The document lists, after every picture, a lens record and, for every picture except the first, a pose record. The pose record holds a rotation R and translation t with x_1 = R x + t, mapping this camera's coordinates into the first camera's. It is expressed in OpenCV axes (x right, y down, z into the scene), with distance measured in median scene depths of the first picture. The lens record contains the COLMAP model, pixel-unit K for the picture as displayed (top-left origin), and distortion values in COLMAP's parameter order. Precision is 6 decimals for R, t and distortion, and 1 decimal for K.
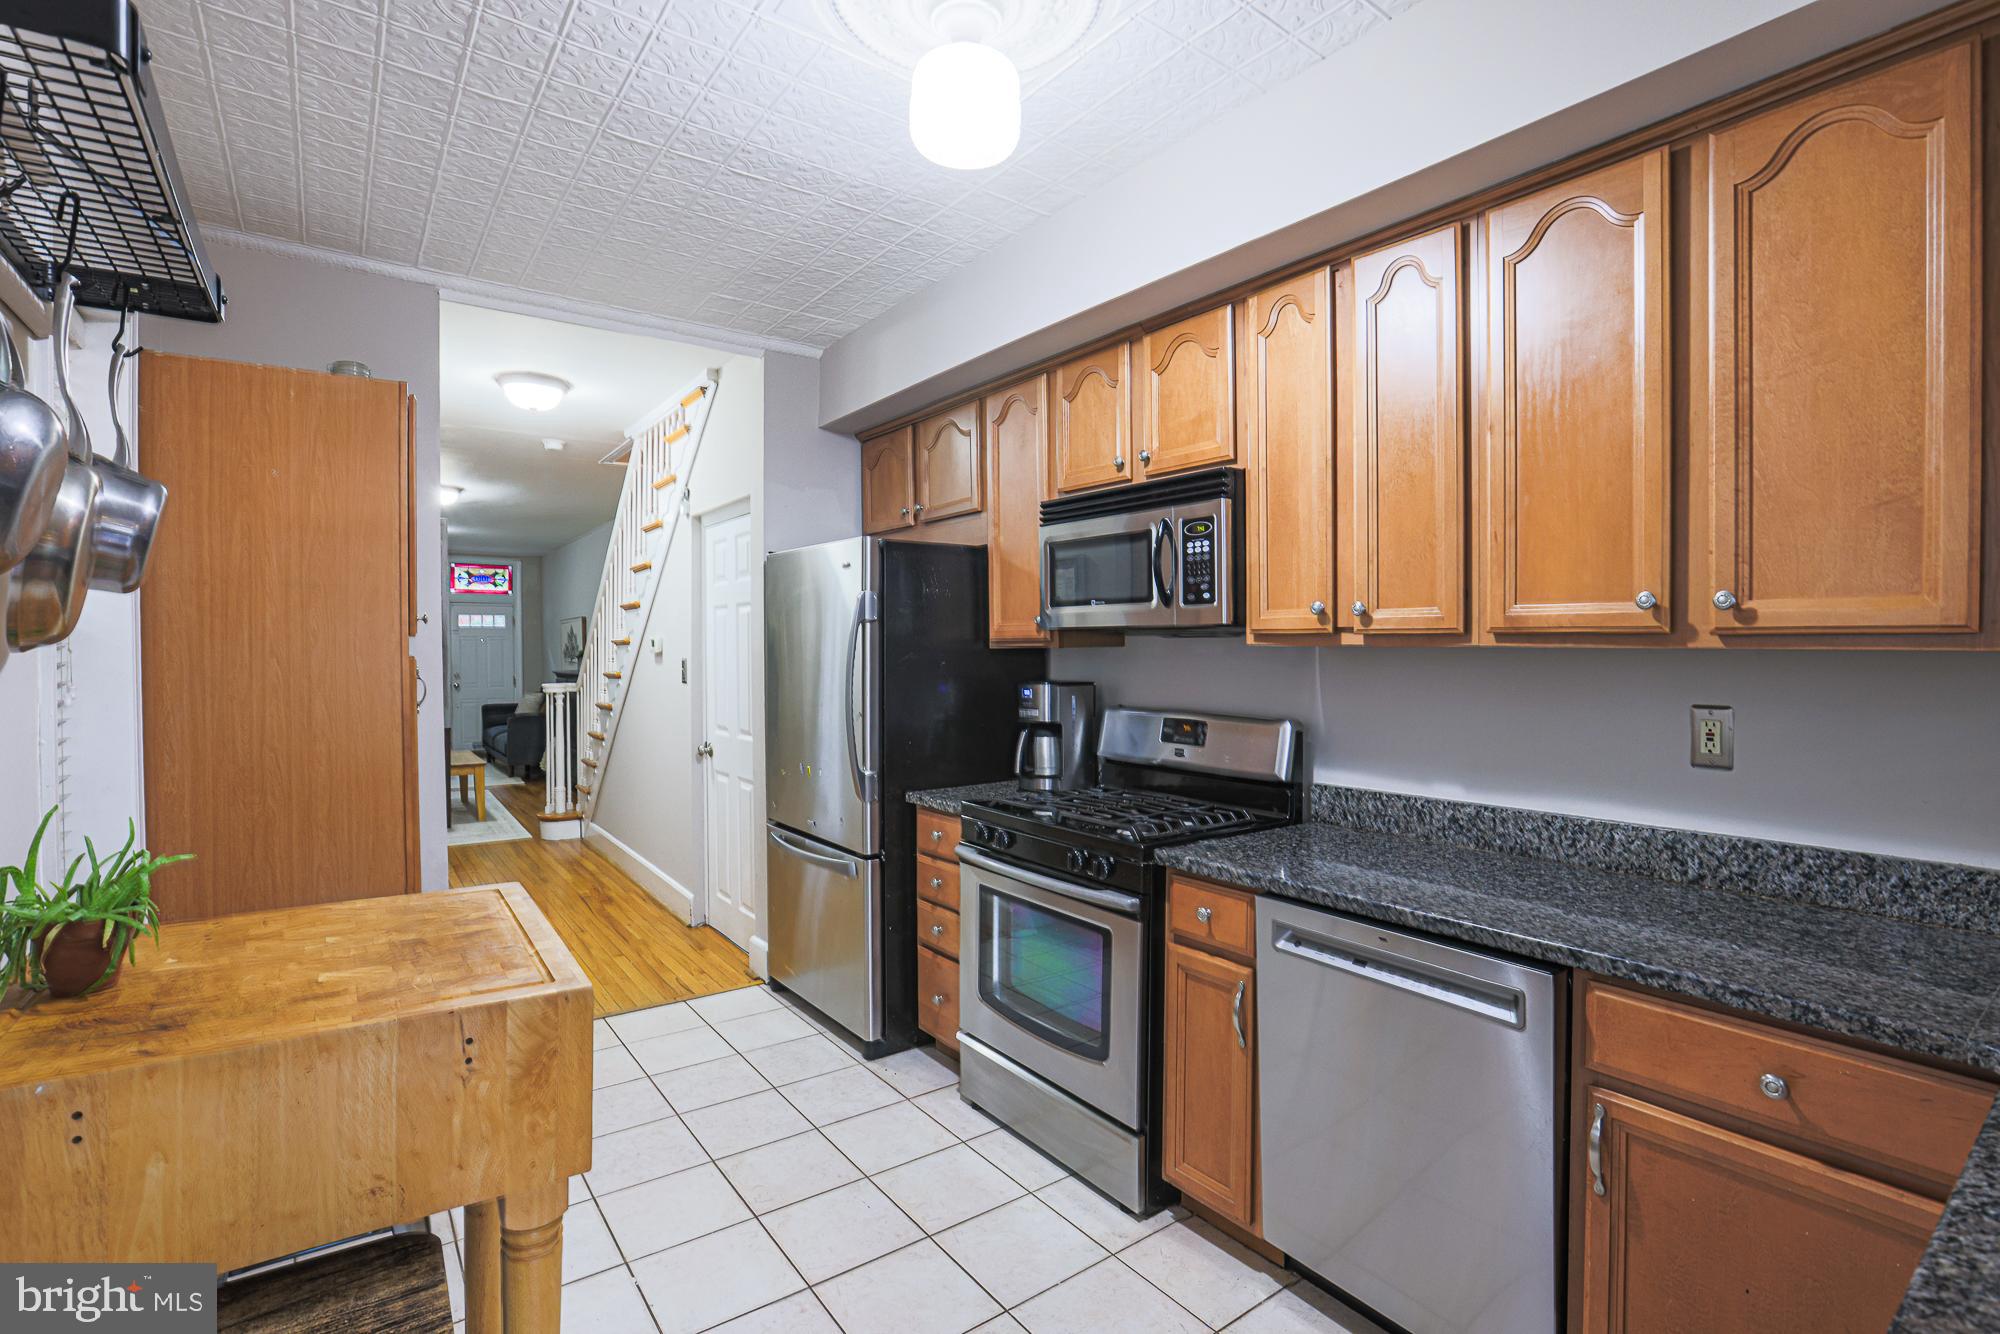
lens RADIAL K [[919.7, 0, 989.2], [0, 919.7, 655.6], [0, 0, 1]] dist [-0.053622, 0.020775]
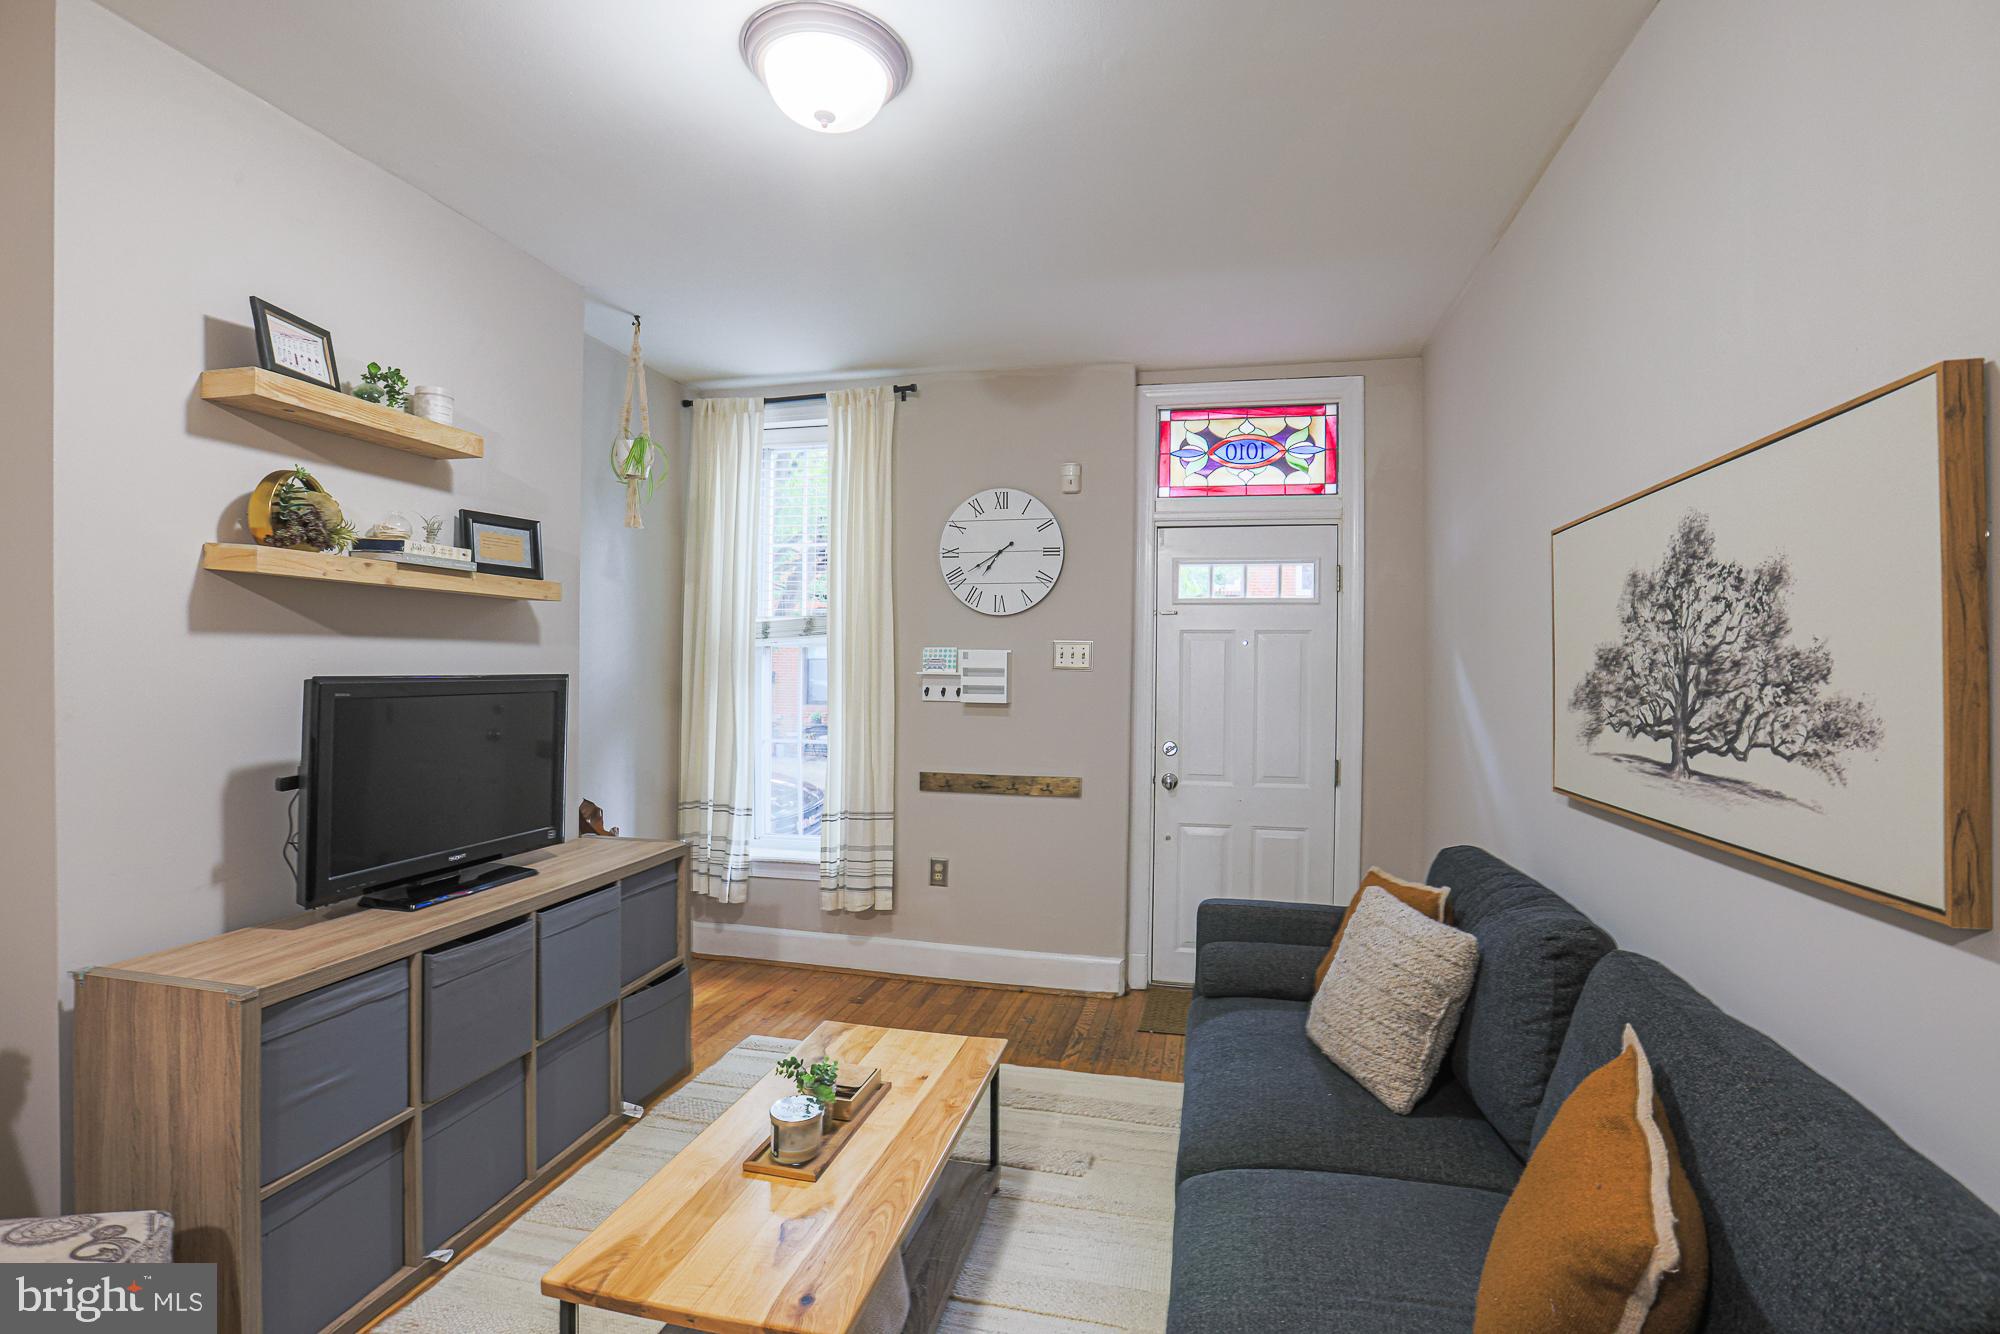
lens RADIAL K [[922.1, 0, 1007.3], [0, 922.1, 655.6], [0, 0, 1]] dist [-0.064190, 0.027389]
pose [[0.658918, 0.000752, -0.752214, -1.883184], [-0.017901, 0.999732, -0.014682, -0.030218], [0.752002, 0.023140, 0.658755, 3.667193]]
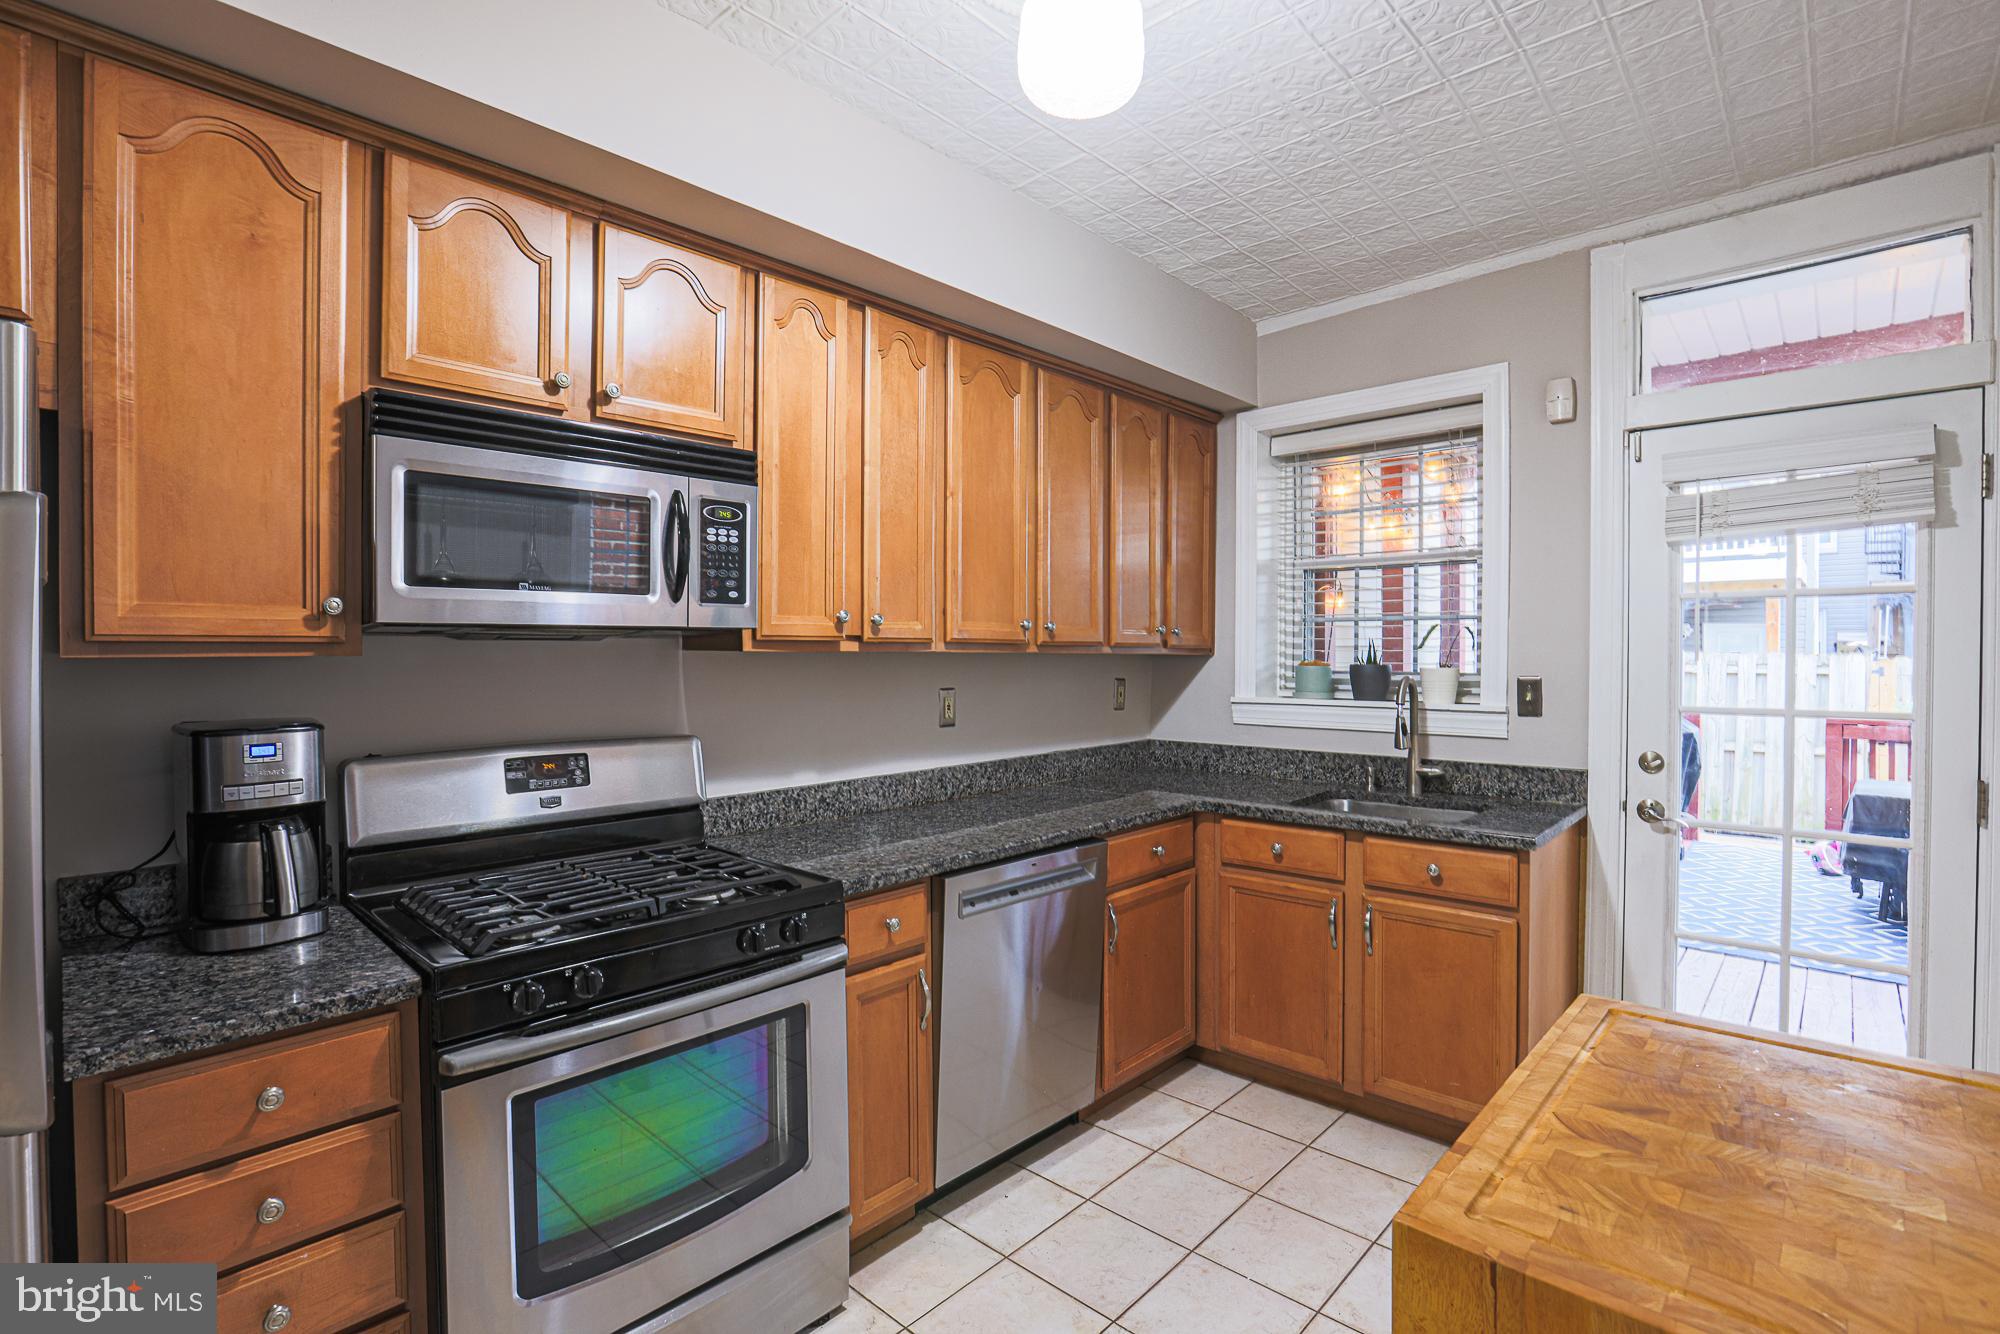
lens RADIAL K [[922.1, 0, 1007.3], [0, 922.1, 655.6], [0, 0, 1]] dist [-0.064190, 0.027389]
pose [[-0.186768, -0.006742, 0.982381, -0.644262], [0.012448, 0.999880, 0.009229, -0.012790], [-0.982325, 0.013953, -0.186662, 0.901249]]
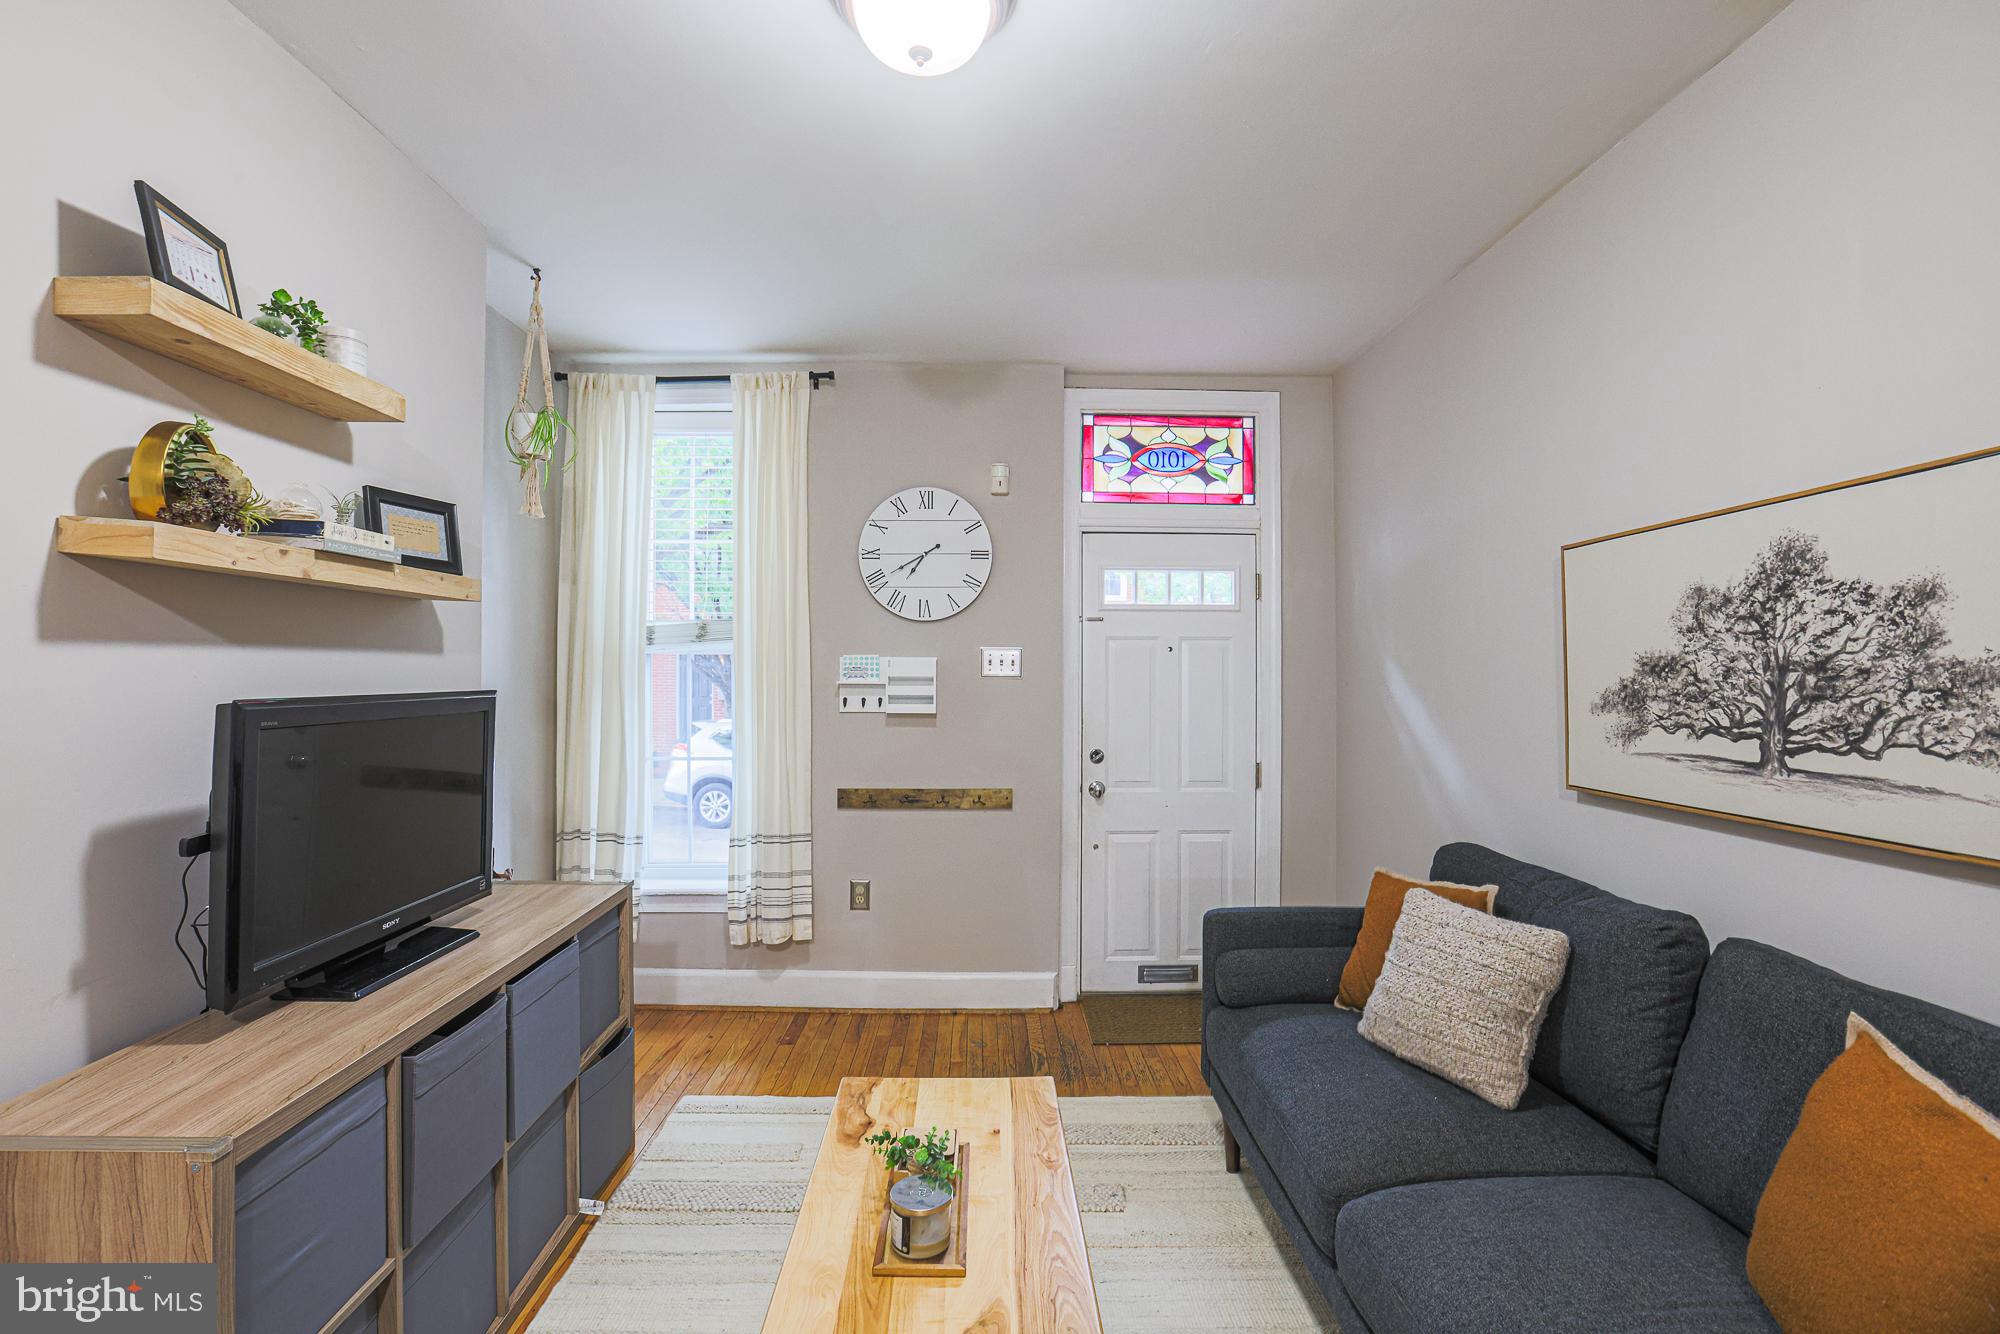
lens RADIAL K [[919.7, 0, 989.2], [0, 919.7, 655.6], [0, 0, 1]] dist [-0.053622, 0.020775]
pose [[0.816283, -0.005159, -0.577629, -2.143044], [-0.009319, 0.999712, -0.022097, -0.033313], [0.577577, 0.023421, 0.816000, 3.529859]]
